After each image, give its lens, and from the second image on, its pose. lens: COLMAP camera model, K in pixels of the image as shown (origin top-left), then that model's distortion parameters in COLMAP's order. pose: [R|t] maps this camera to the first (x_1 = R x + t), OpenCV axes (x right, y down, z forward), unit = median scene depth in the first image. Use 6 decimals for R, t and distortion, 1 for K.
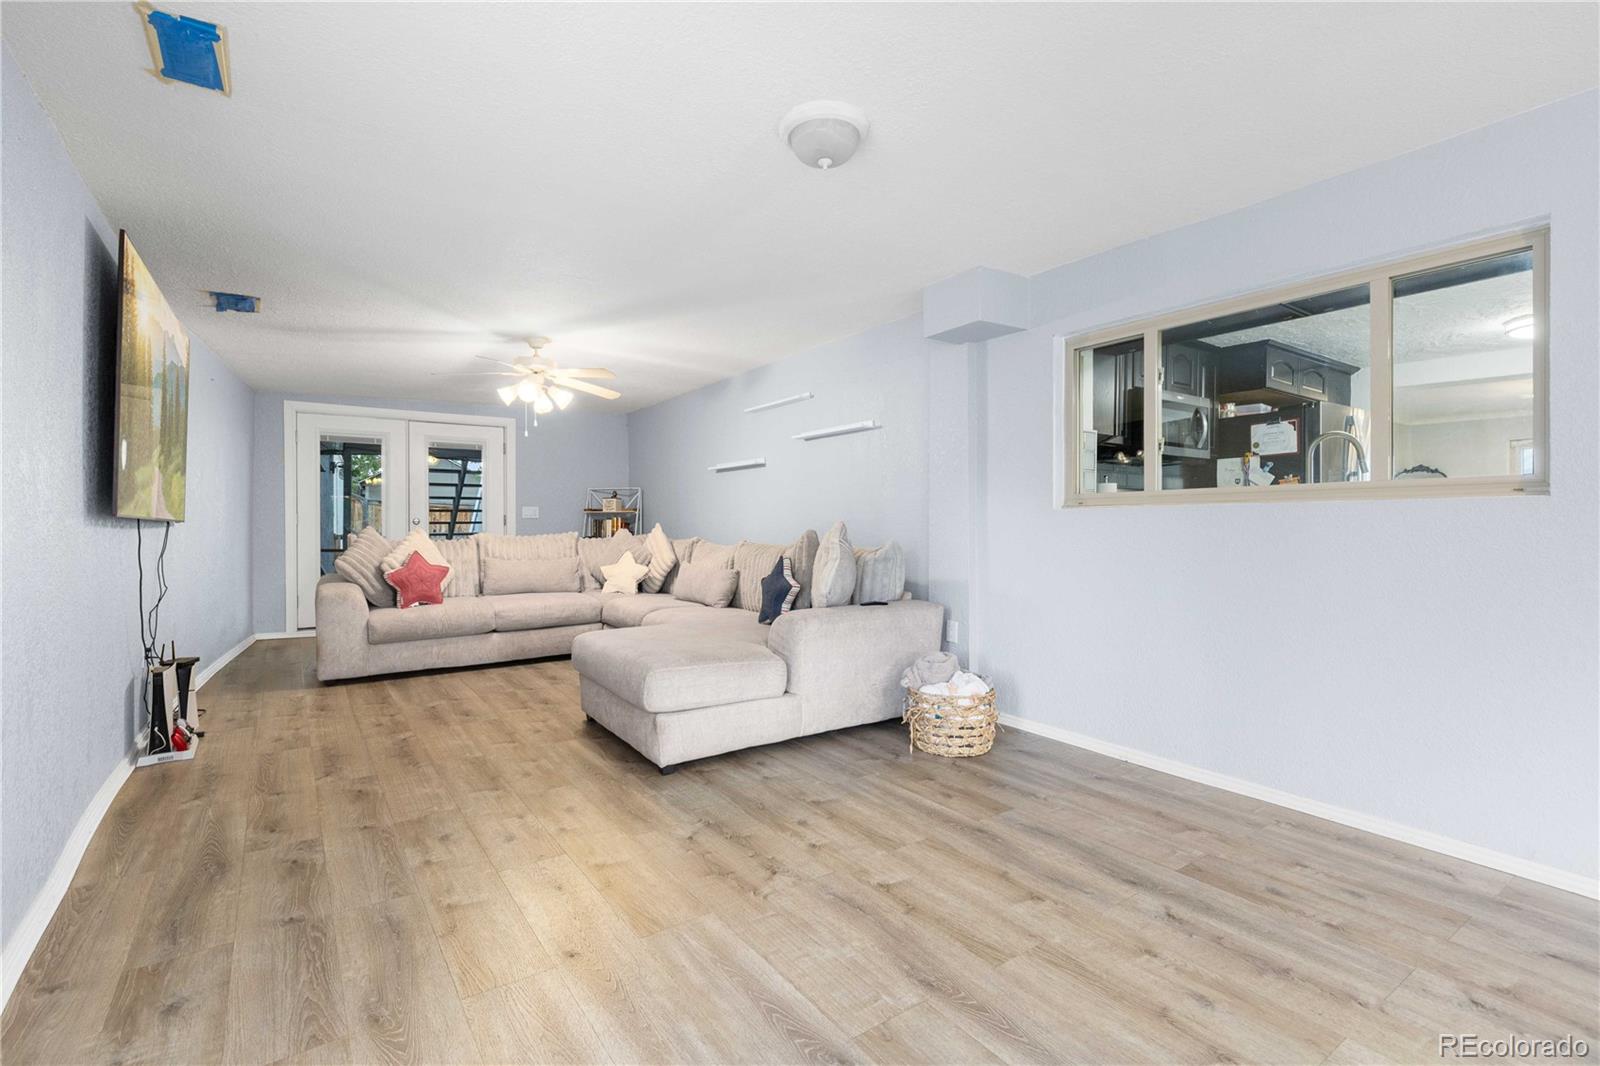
lens RADIAL K [[730.6, 0, 793.0], [0, 730.6, 533.2], [0, 0, 1]] dist [0.008973, 0.000094]
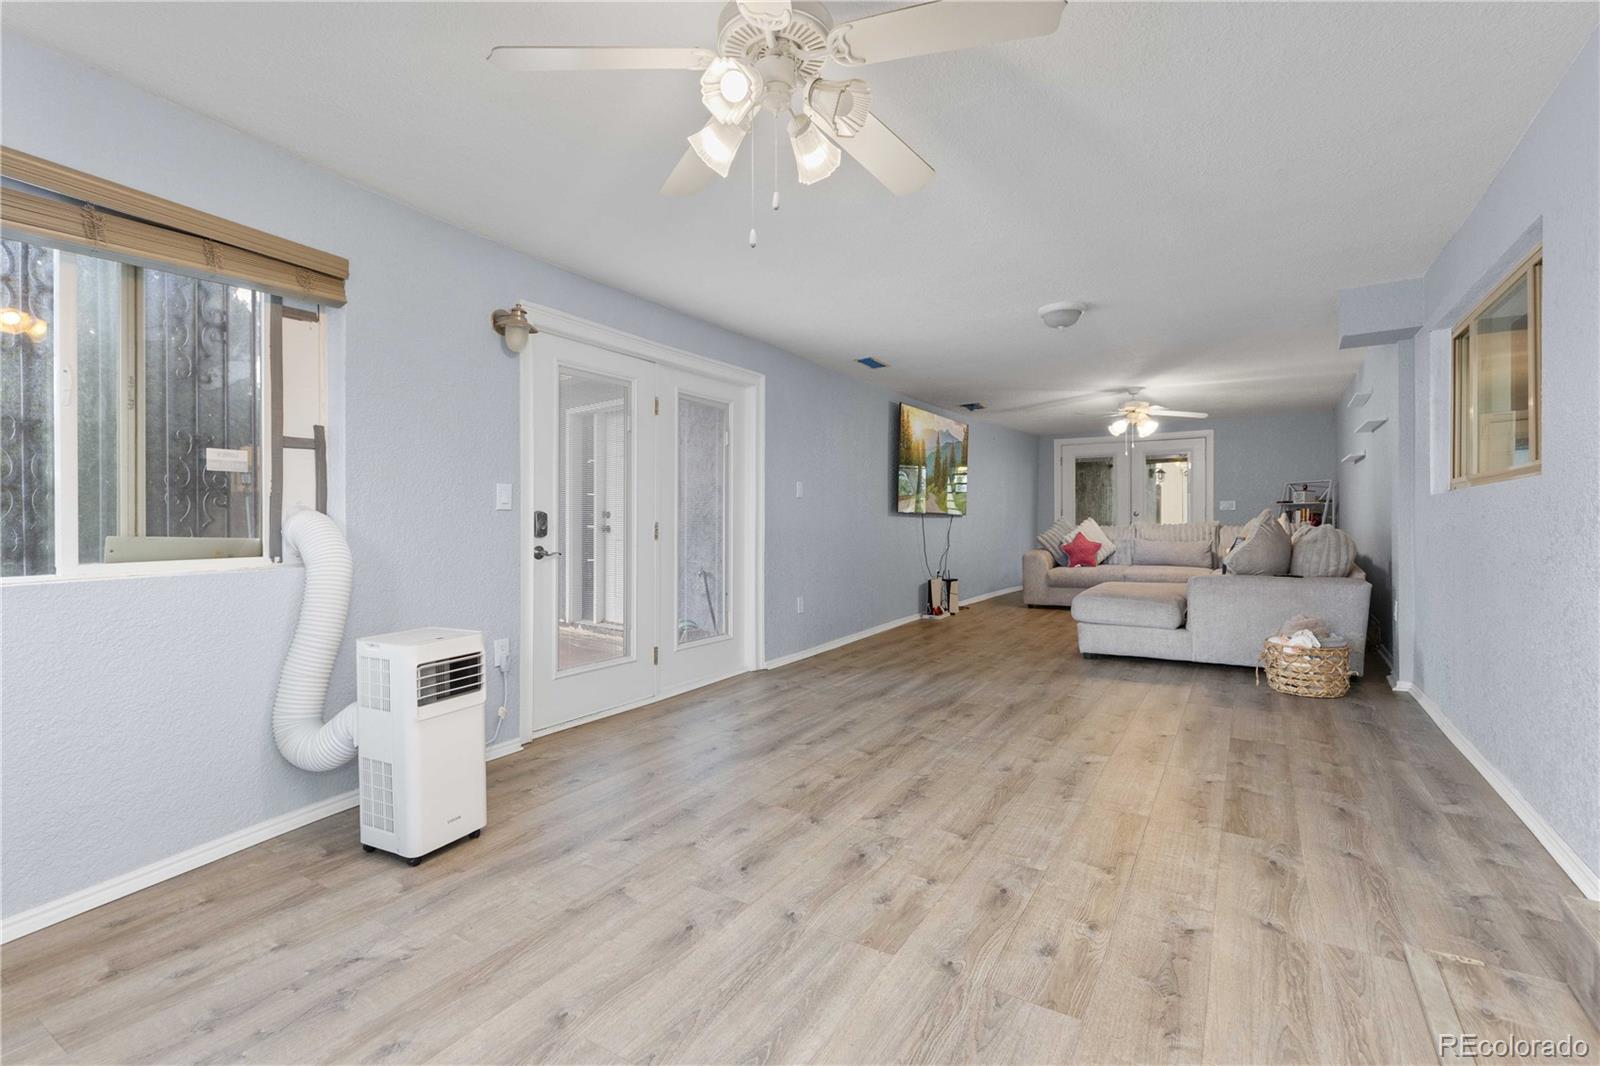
lens RADIAL K [[730.6, 0, 793.0], [0, 730.6, 533.2], [0, 0, 1]] dist [0.008973, 0.000094]
pose [[0.389546, 0.012668, -0.920920, 0.852942], [-0.006968, 0.999917, 0.010807, 0.016103], [0.920981, 0.002207, 0.389602, -0.230682]]
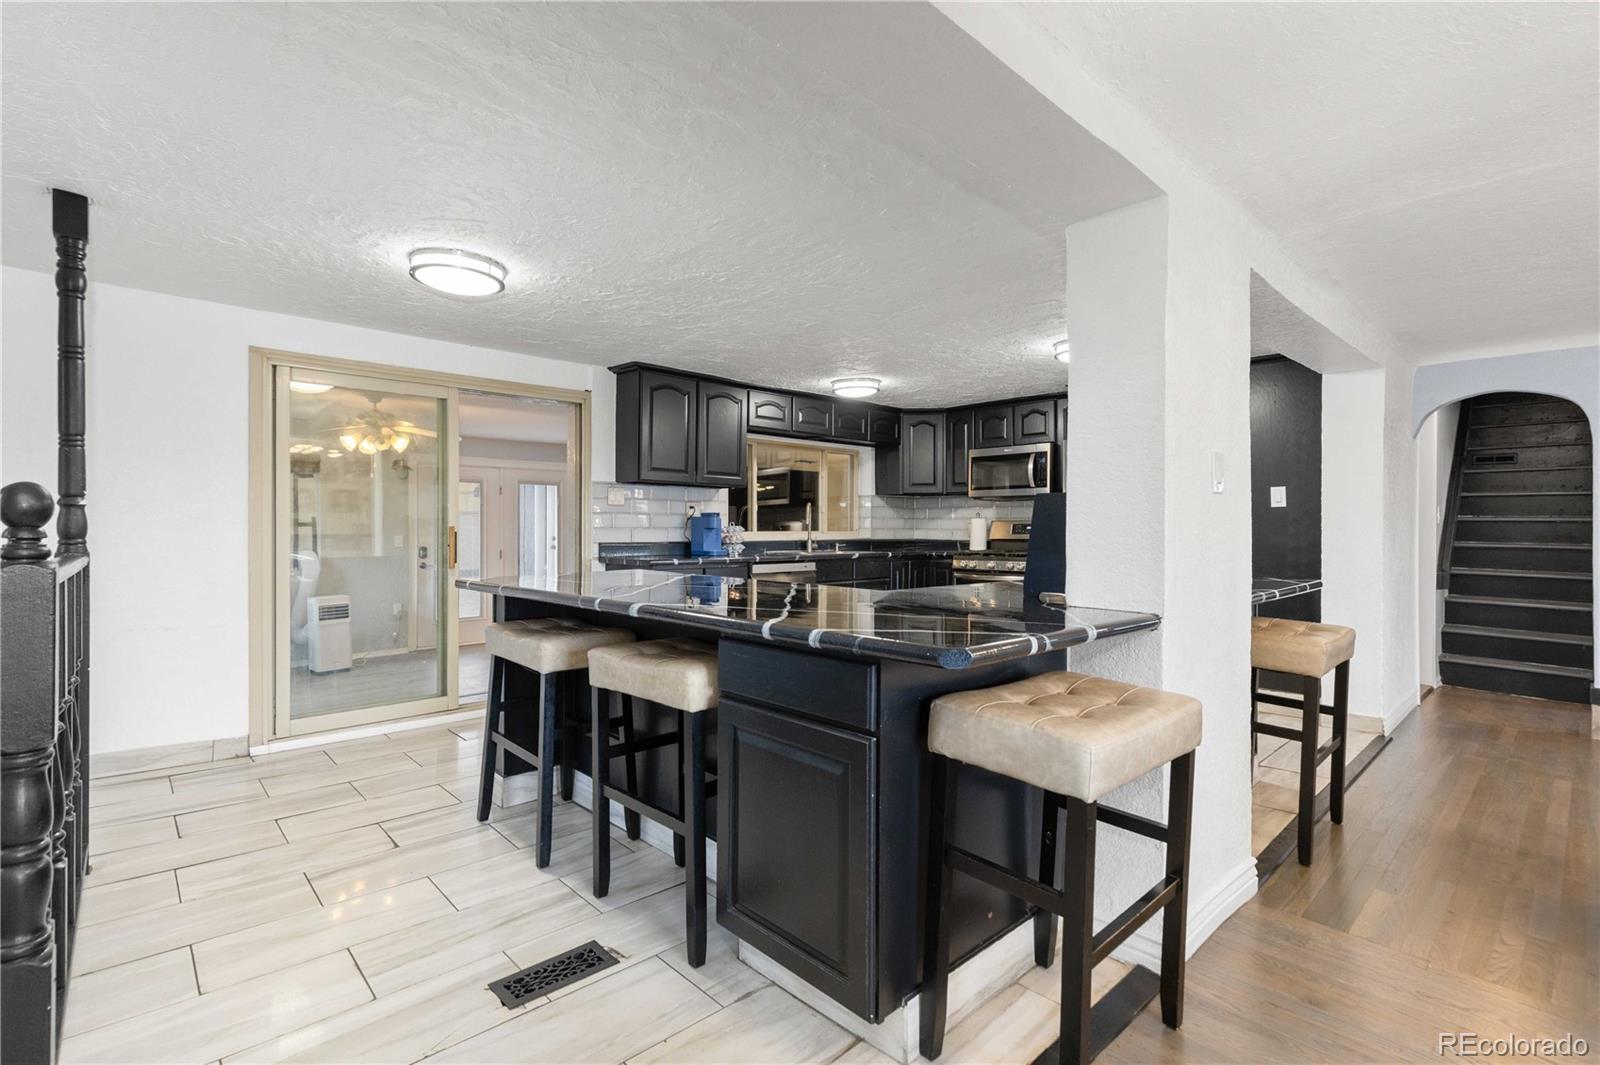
lens RADIAL K [[736.5, 0, 794.8], [0, 736.5, 528.4], [0, 0, 1]] dist [0.004201, -0.000312]
pose [[0.137675, 0.005275, -0.990463, 1.948241], [-0.006212, 0.999971, 0.004462, -0.059065], [0.990458, 0.005539, 0.137704, 0.512221]]
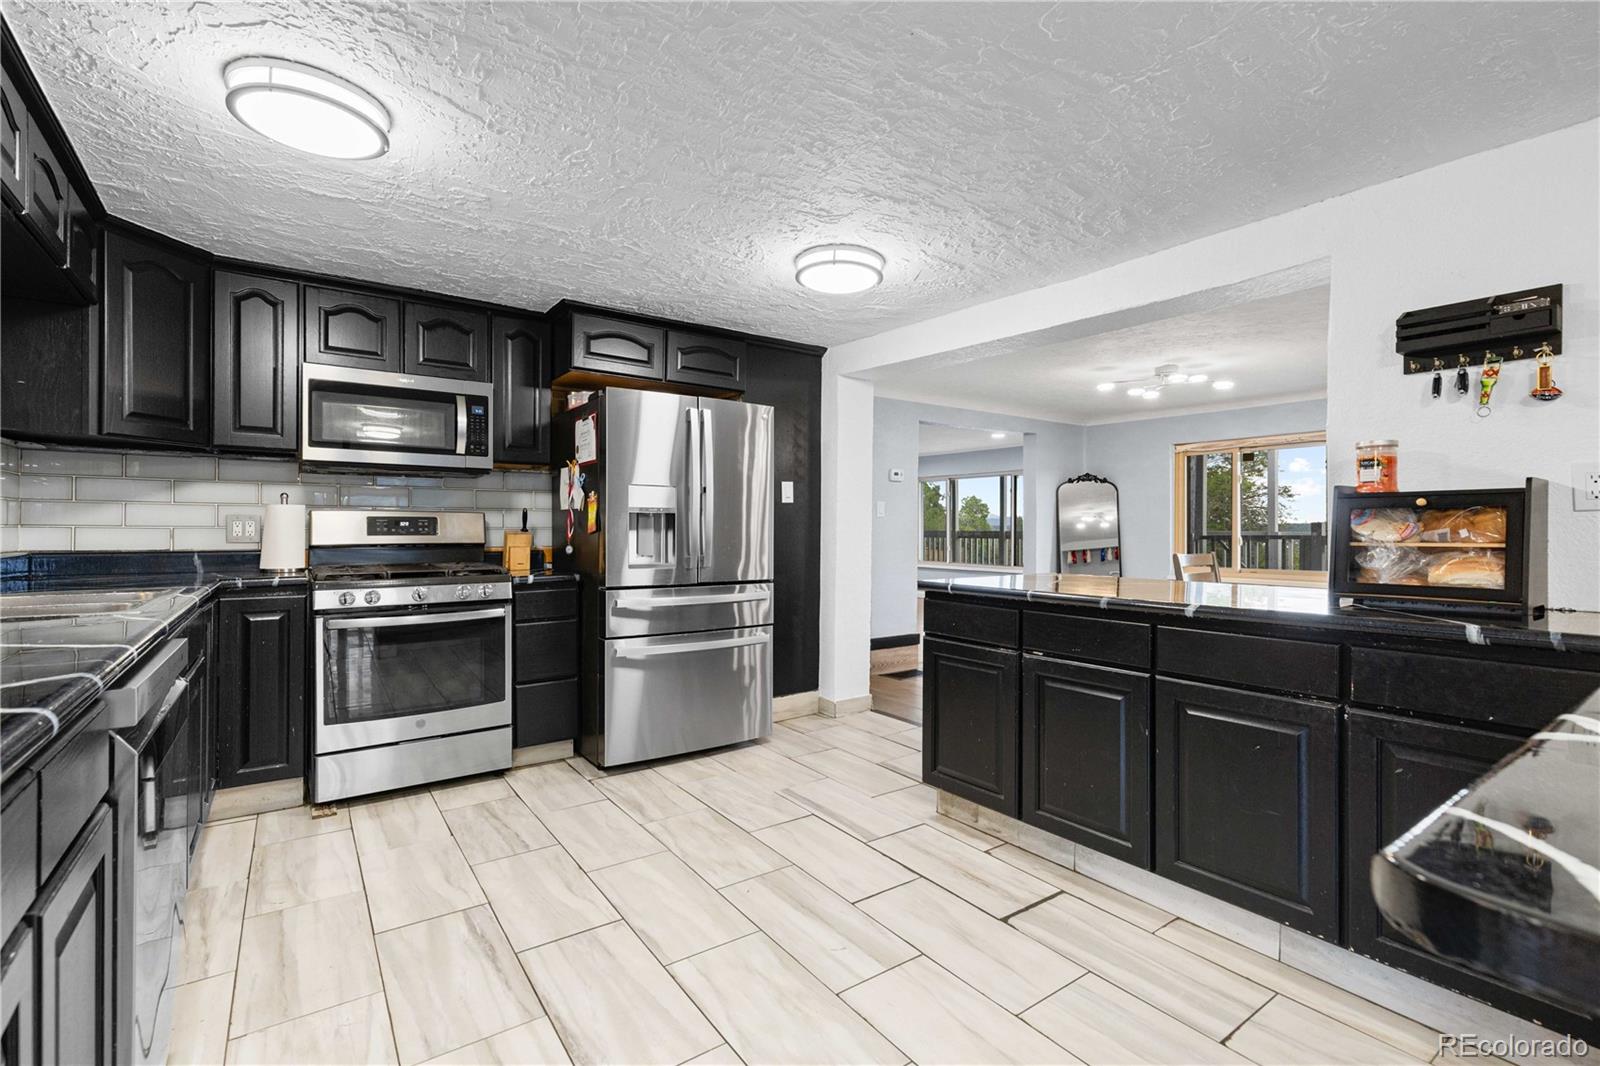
lens RADIAL K [[717.2, 0, 800.0], [0, 717.2, 533.0], [0, 0, 1]] dist [0.011734, 0.000123]
pose [[0.999972, 0.004047, 0.006272, 0.990330], [-0.004060, 0.999990, 0.002016, -0.049607], [-0.006264, -0.002041, 0.999978, 0.353789]]
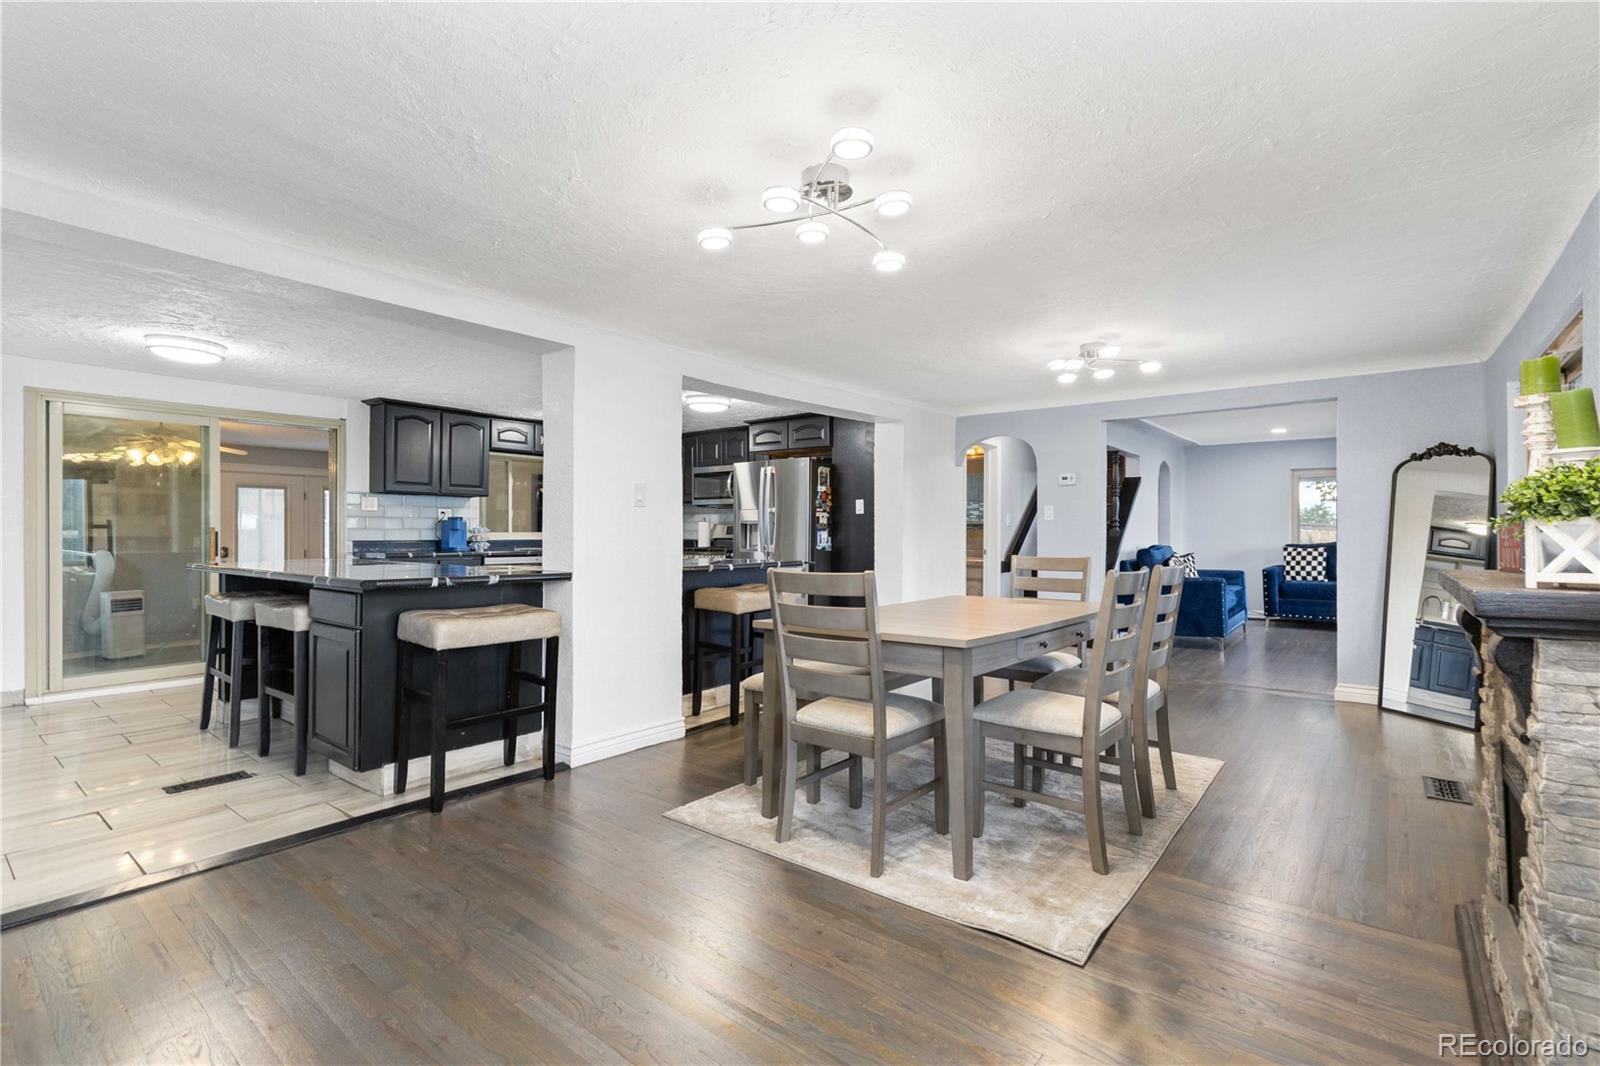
lens RADIAL K [[730.6, 0, 793.0], [0, 730.6, 533.2], [0, 0, 1]] dist [0.008973, 0.000094]
pose [[0.276172, 0.006499, -0.961086, 2.390283], [-0.005784, 0.999970, 0.005100, -0.056502], [0.961091, 0.004150, 0.276201, 0.802949]]
